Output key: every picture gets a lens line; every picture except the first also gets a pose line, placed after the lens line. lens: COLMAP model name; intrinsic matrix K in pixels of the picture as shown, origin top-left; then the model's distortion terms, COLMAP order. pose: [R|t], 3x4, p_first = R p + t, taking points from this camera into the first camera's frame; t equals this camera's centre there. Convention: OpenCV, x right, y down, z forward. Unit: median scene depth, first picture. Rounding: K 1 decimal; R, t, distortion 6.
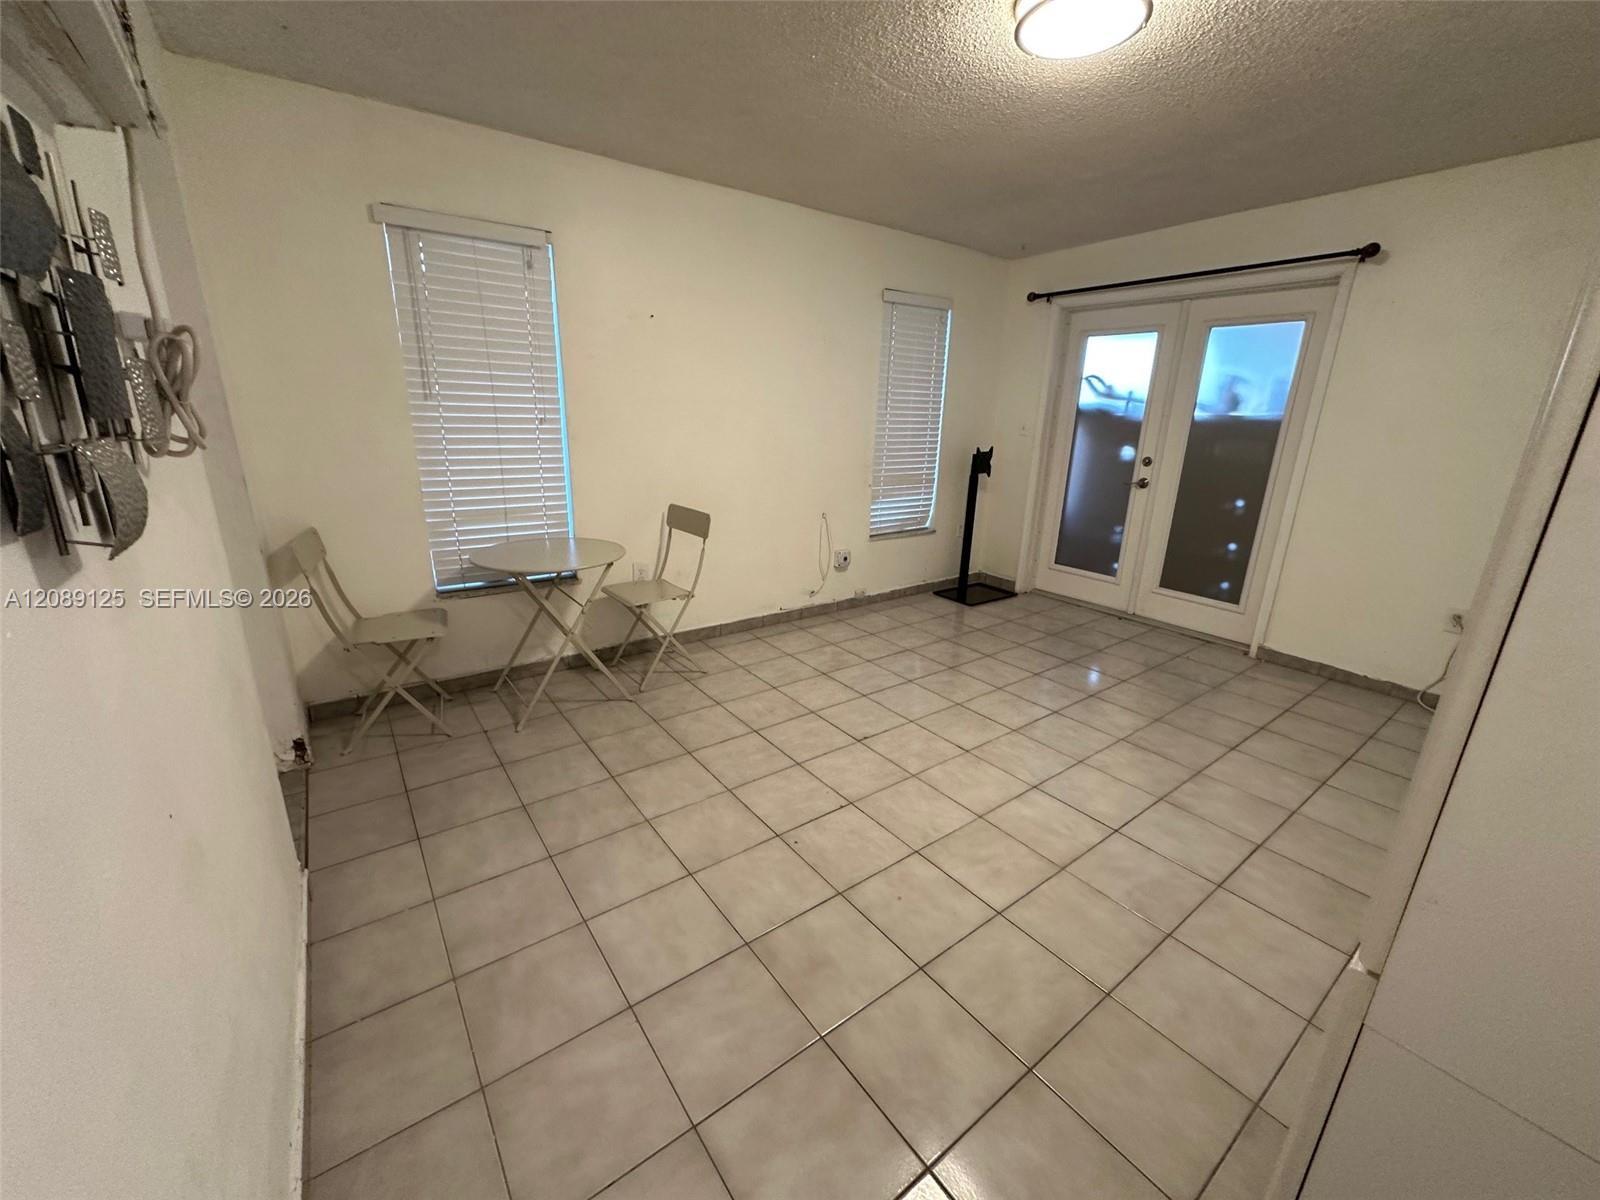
lens RADIAL K [[639.4, 0, 801.7], [0, 639.4, 601.2], [0, 0, 1]] dist [-0.000195, -0.000121]
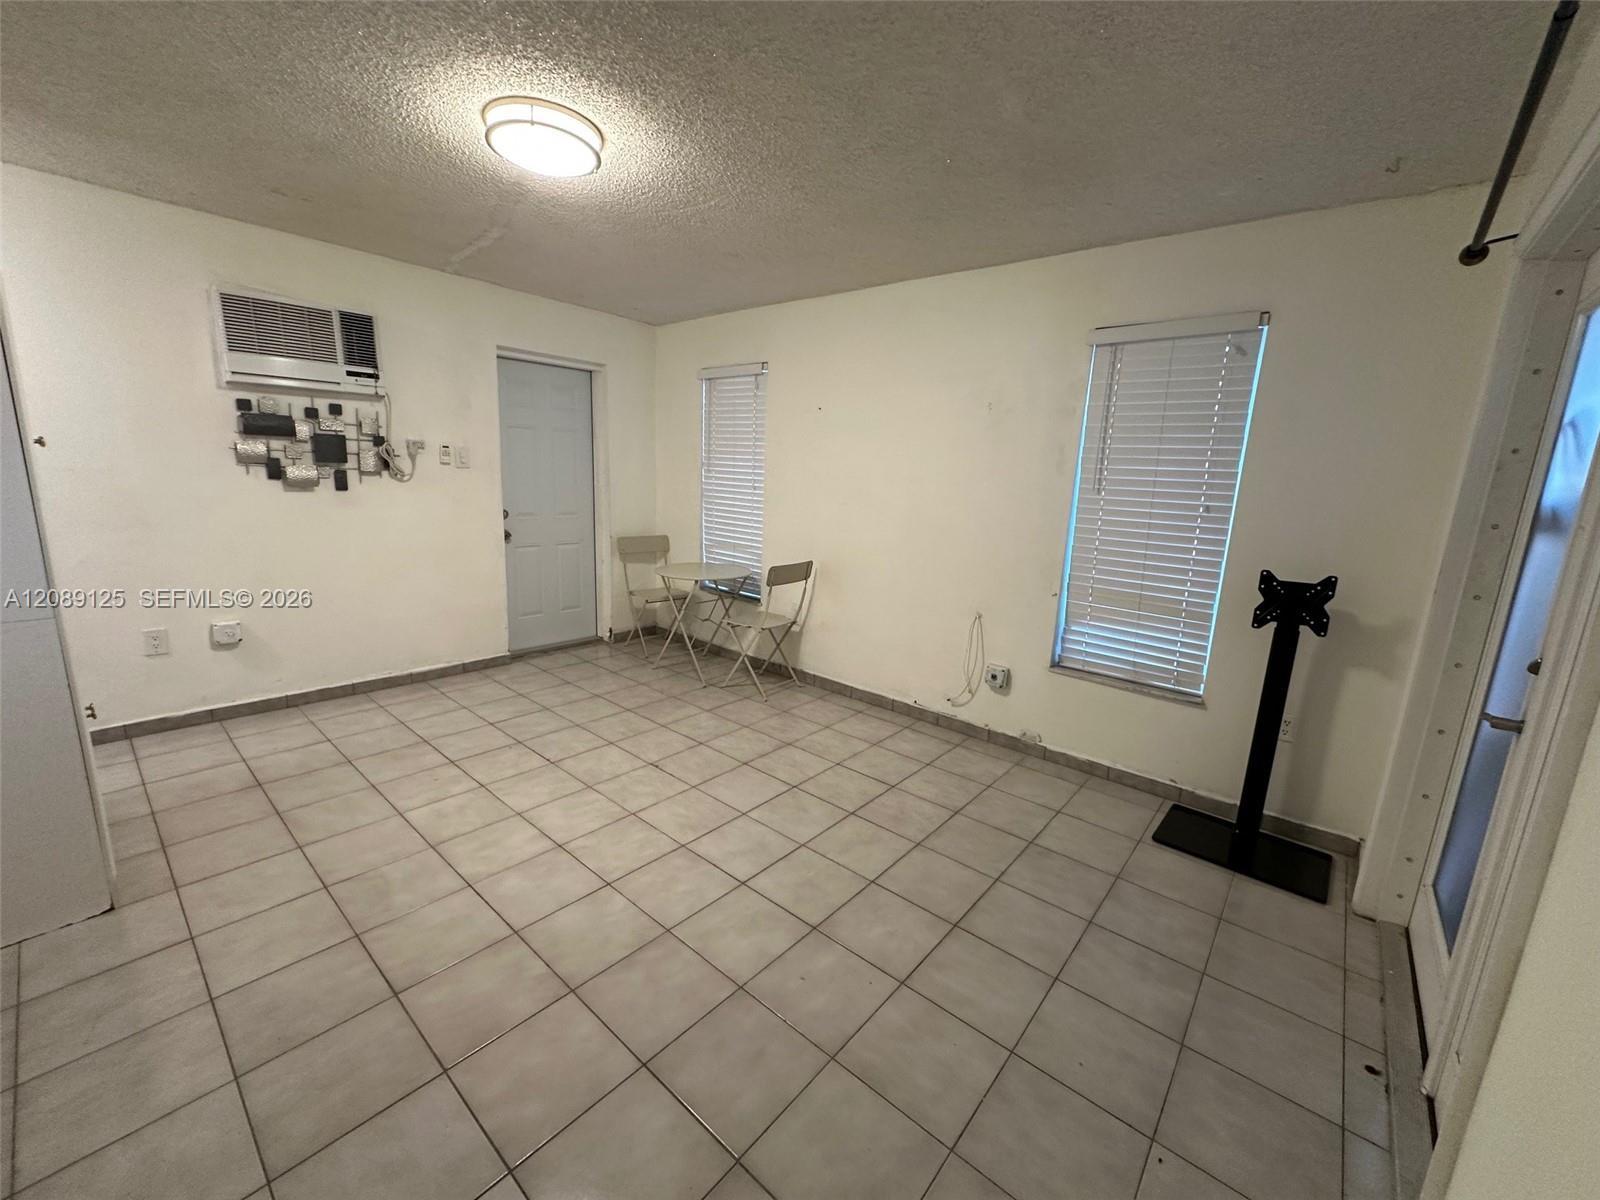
lens RADIAL K [[639.4, 0, 801.7], [0, 639.4, 601.2], [0, 0, 1]] dist [-0.000195, -0.000121]
pose [[0.220124, 0.183633, -0.958031, 0.964779], [-0.320245, 0.941291, 0.106842, -0.209051], [0.921406, 0.283286, 0.266009, 0.716843]]
